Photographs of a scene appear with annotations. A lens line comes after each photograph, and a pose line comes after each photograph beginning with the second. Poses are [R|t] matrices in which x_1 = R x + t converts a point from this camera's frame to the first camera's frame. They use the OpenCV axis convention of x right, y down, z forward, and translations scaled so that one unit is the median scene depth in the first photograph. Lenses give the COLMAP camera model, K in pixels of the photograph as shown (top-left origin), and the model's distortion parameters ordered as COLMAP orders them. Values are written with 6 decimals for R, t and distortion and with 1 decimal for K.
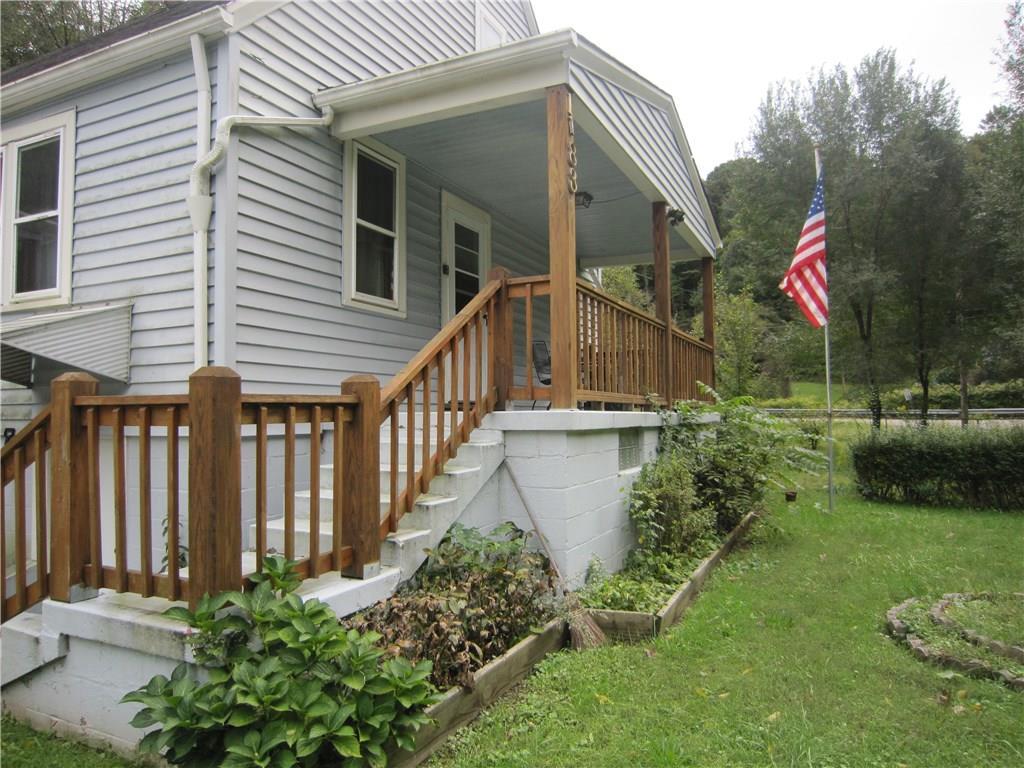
lens RADIAL K [[723.7, 0, 510.3], [0, 723.7, 399.0], [0, 0, 1]] dist [-0.002354, -0.060790]
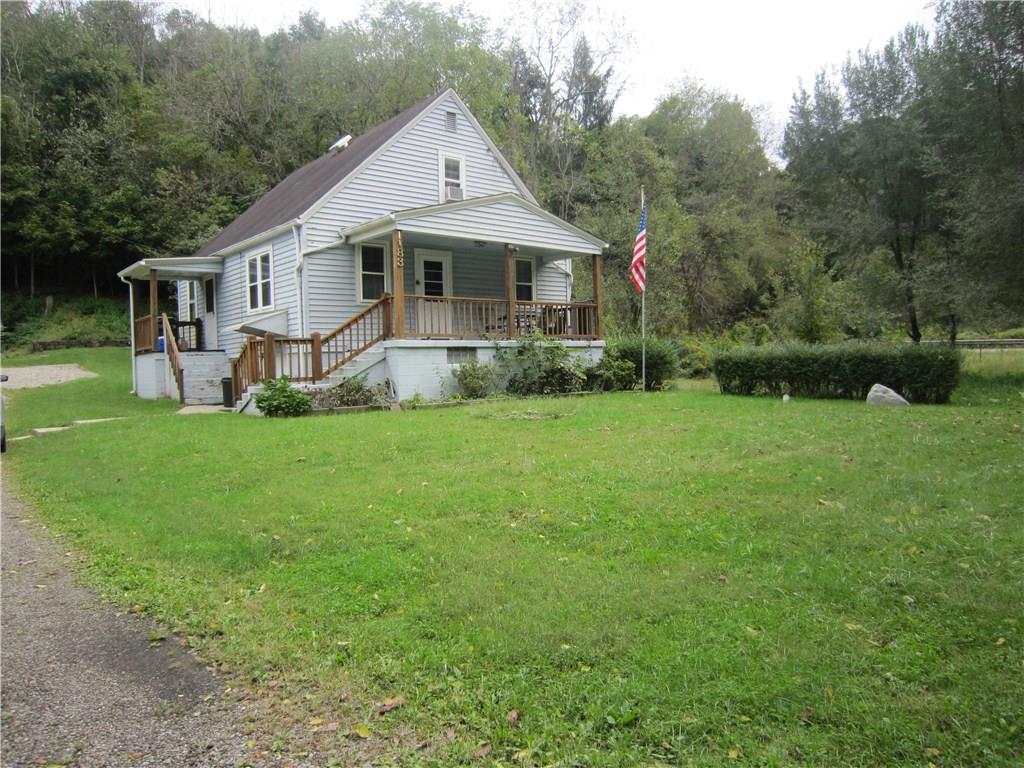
lens RADIAL K [[728.0, 0, 512.0], [0, 728.0, 384.0], [0, 0, 1]] dist [-0.004121, -0.002842]
pose [[0.905629, -0.008898, -0.423977, 1.576318], [0.032163, 0.998341, 0.047749, 0.061560], [0.422848, -0.056879, 0.904414, -1.356847]]
